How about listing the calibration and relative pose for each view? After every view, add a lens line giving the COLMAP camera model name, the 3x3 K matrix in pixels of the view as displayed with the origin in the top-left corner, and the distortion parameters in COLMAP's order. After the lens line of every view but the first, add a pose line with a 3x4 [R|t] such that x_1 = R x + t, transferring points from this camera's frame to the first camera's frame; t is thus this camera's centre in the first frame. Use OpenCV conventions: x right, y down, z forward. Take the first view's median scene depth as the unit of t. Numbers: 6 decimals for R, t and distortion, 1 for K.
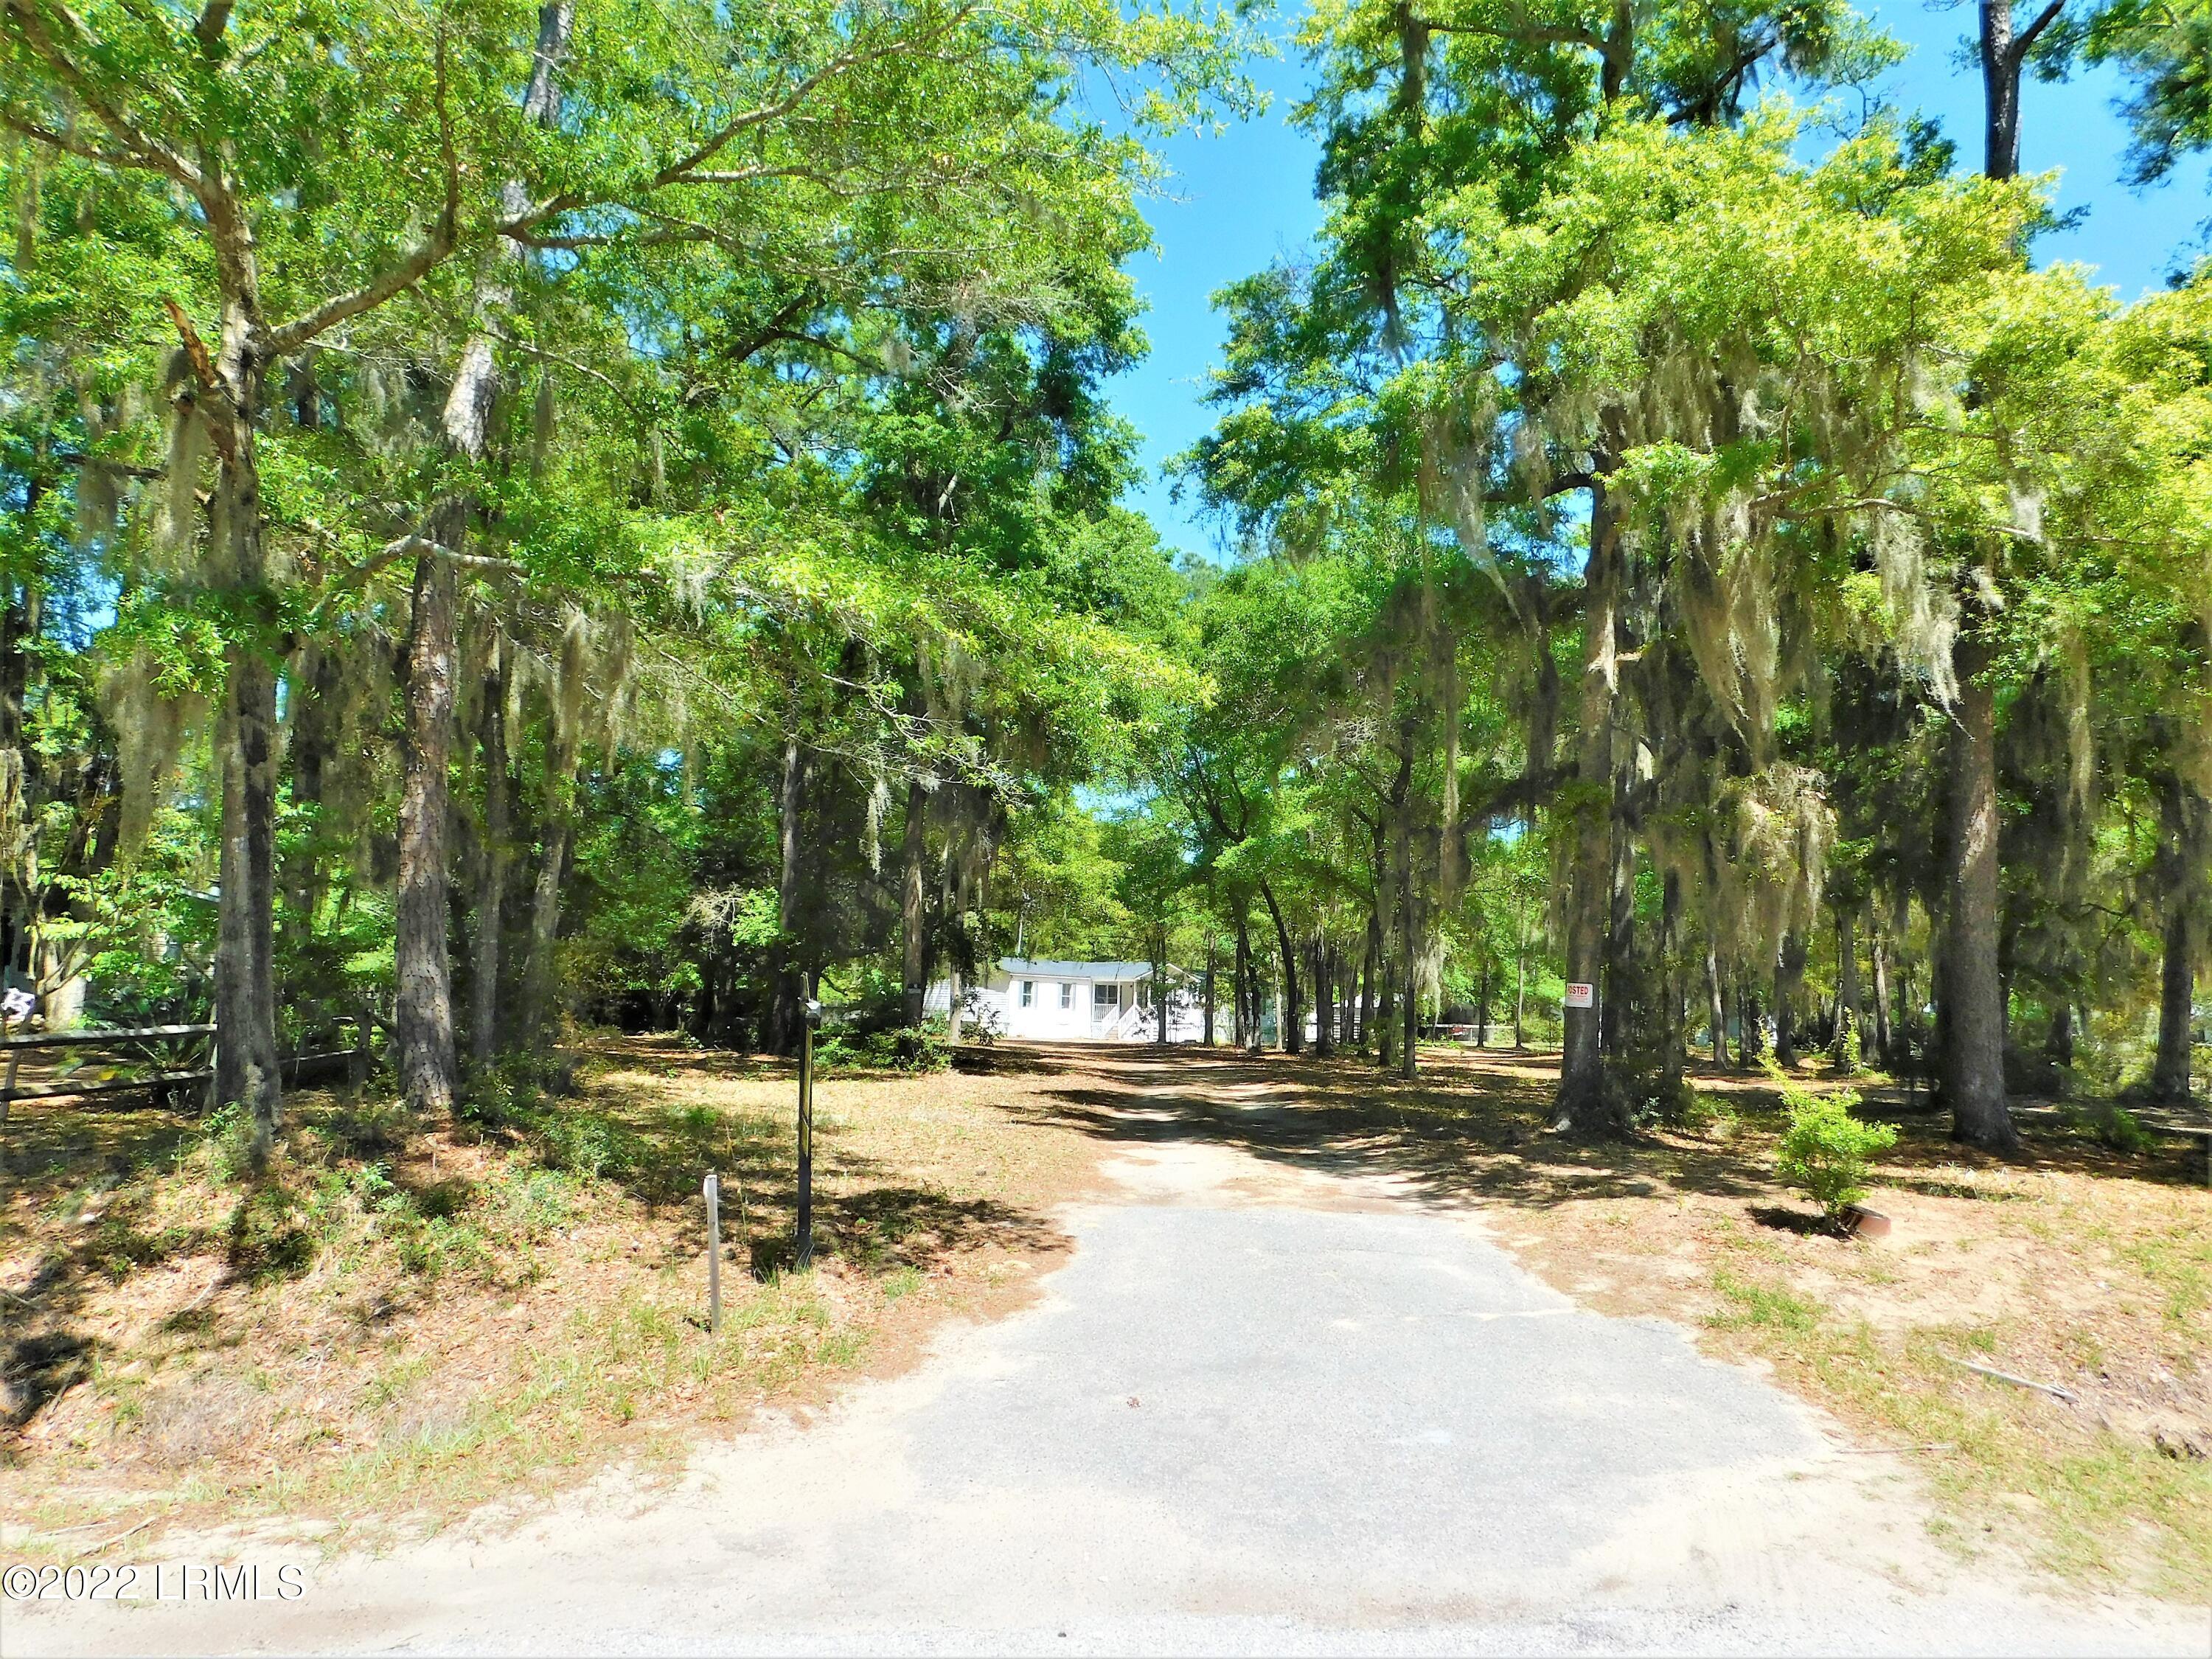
lens RADIAL K [[1459.1, 0, 1102.5], [0, 1459.1, 833.1], [0, 0, 1]] dist [-0.077216, 0.059475]
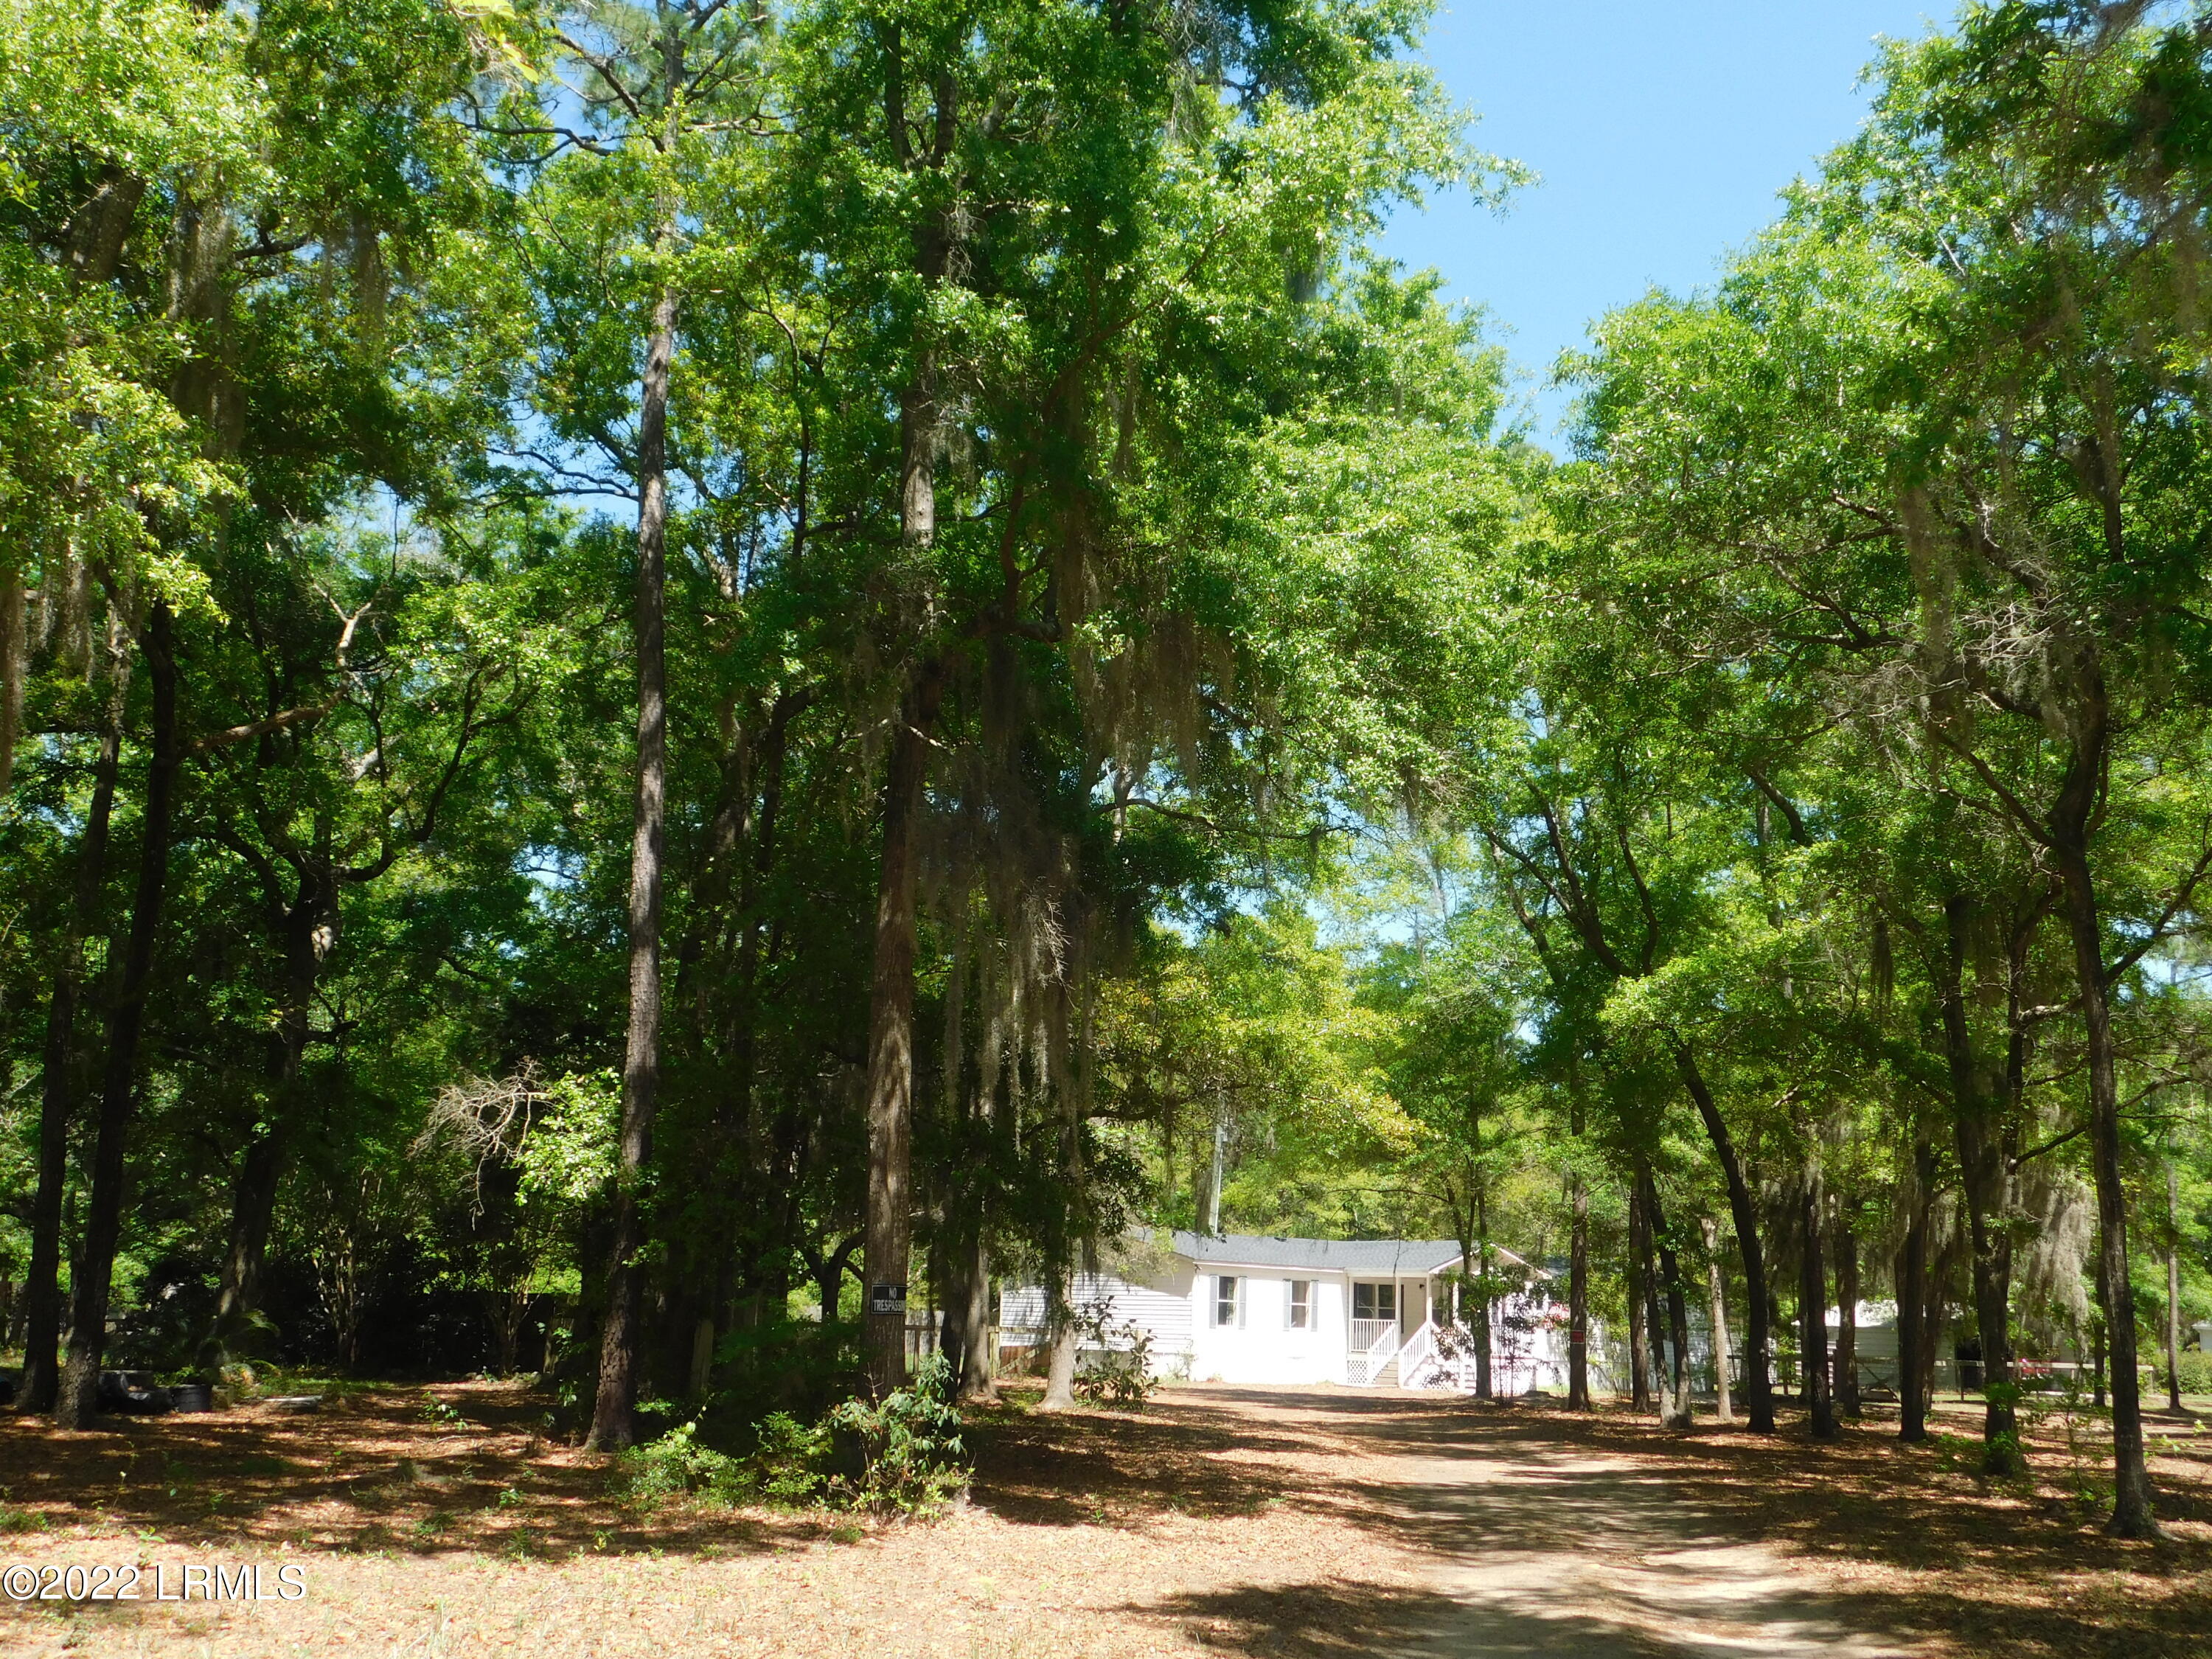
lens RADIAL K [[2335.5, 0, 1106.0], [0, 2335.5, 829.5], [0, 0, 1]] dist [-0.009049, -0.003831]
pose [[0.993733, -0.019065, -0.110140, 0.003186], [0.009430, 0.996133, -0.087348, 0.017155], [0.111379, 0.085762, 0.990070, 0.178315]]
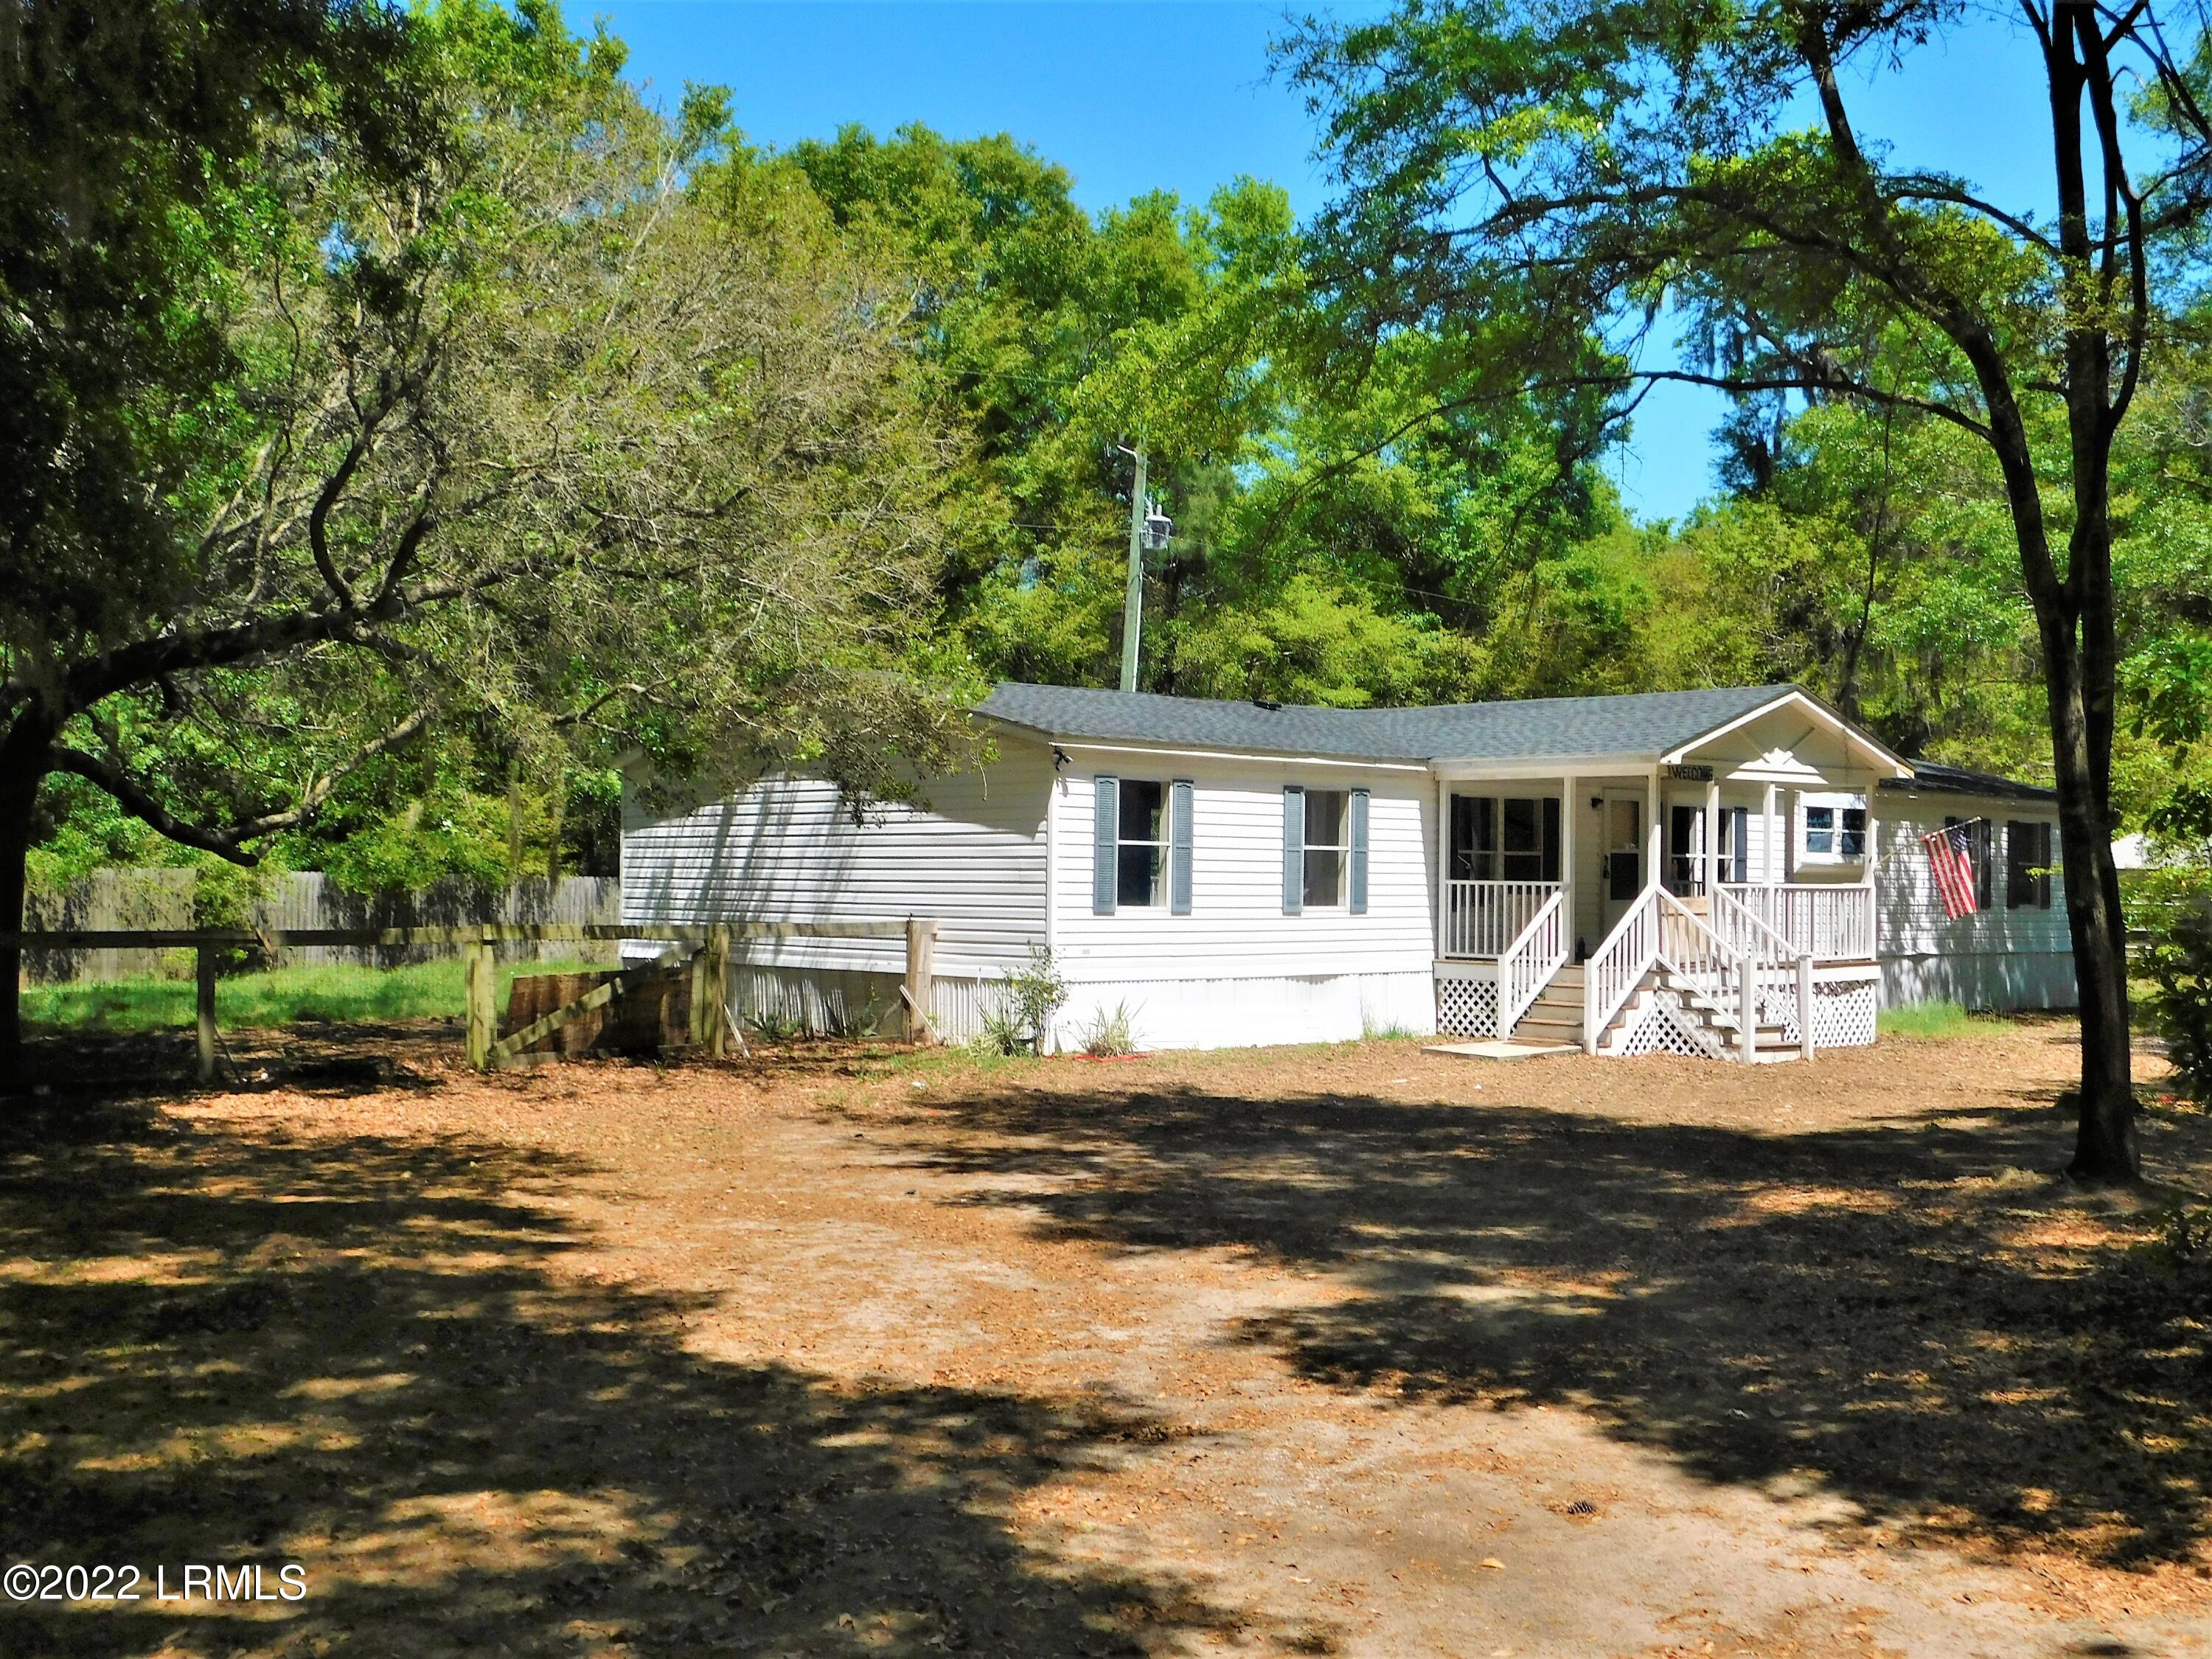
lens RADIAL K [[2335.5, 0, 1106.0], [0, 2335.5, 829.5], [0, 0, 1]] dist [-0.009049, -0.003831]
pose [[0.995841, -0.018190, -0.089273, -0.035969], [0.027248, 0.994481, 0.101314, 0.101501], [0.086938, -0.103325, 0.990841, 0.909897]]
